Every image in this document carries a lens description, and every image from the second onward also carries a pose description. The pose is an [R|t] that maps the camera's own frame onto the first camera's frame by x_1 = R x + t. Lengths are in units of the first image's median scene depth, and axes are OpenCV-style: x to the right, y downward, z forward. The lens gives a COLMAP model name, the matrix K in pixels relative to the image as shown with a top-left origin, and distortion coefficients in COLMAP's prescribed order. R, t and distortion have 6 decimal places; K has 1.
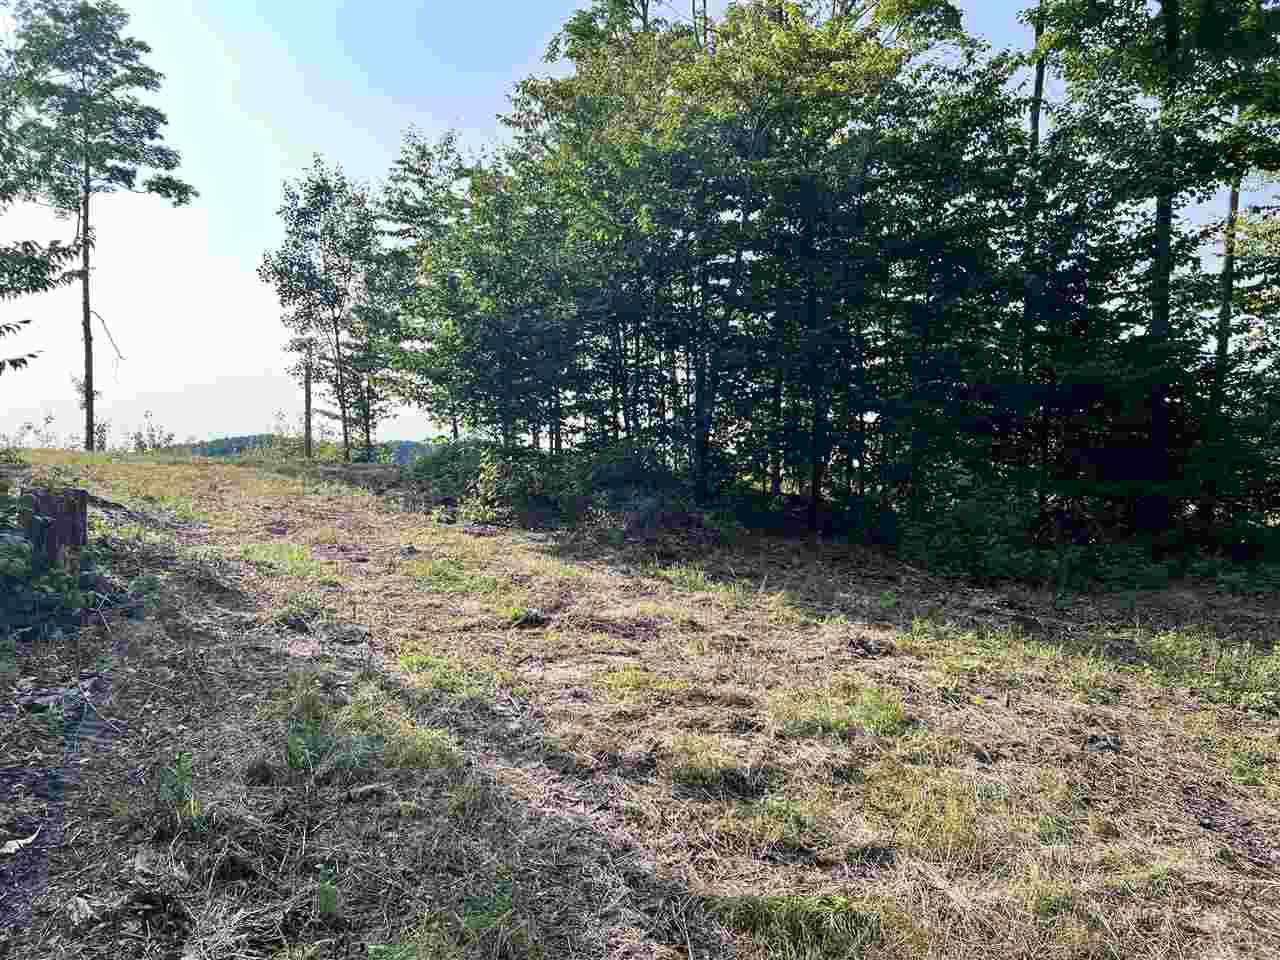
lens RADIAL K [[958.7, 0, 644.5], [0, 958.7, 476.1], [0, 0, 1]] dist [-0.000937, -0.003100]
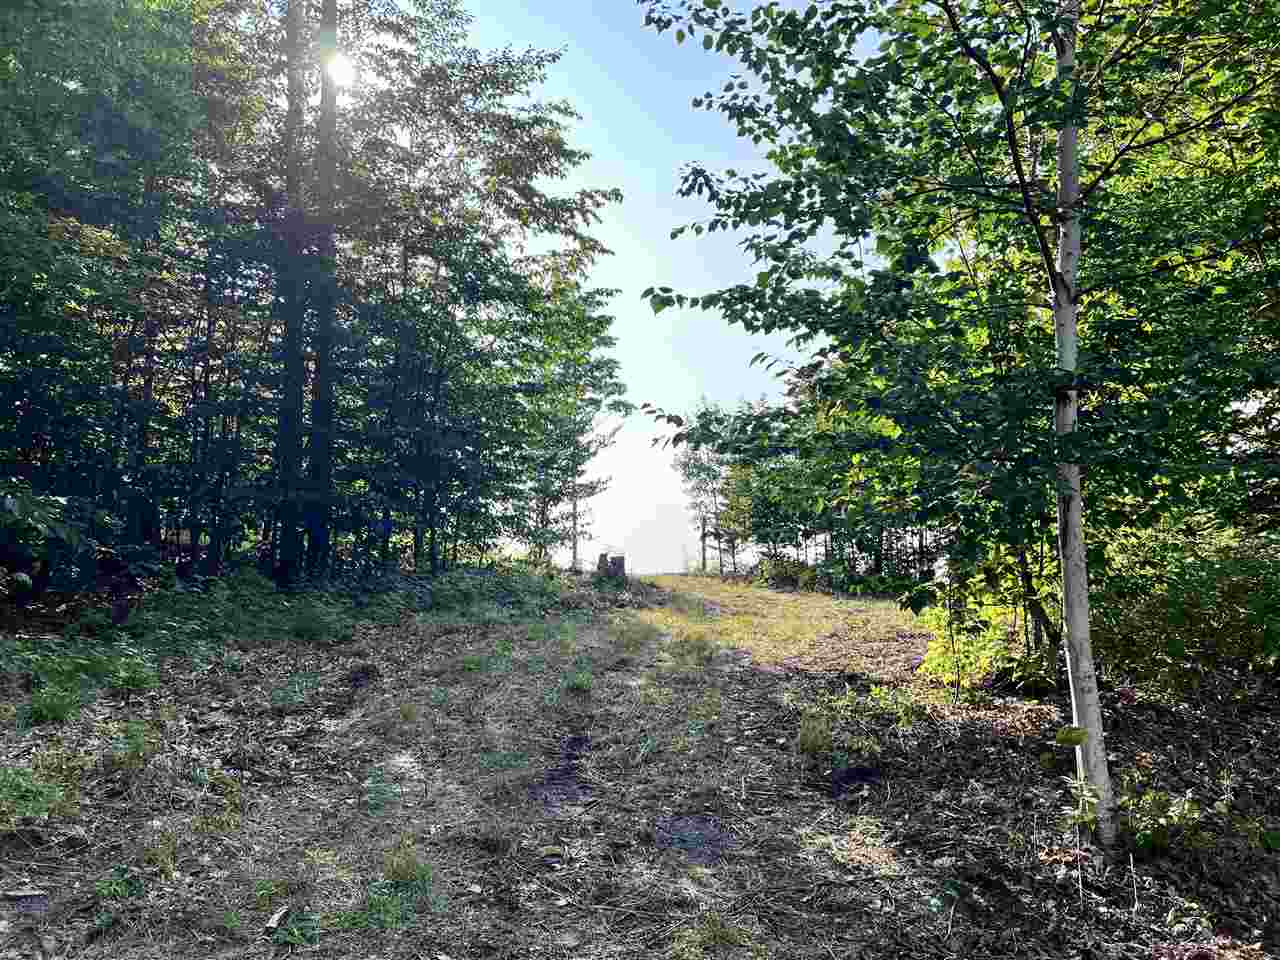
lens RADIAL K [[958.7, 0, 640.1], [0, 958.7, 481.0], [0, 0, 1]] dist [-0.000937, -0.003100]
pose [[0.914157, -0.047066, -0.402618, 0.168528], [-0.010414, 0.990182, -0.139399, 0.040706], [0.405226, 0.131626, 0.904691, -0.410408]]
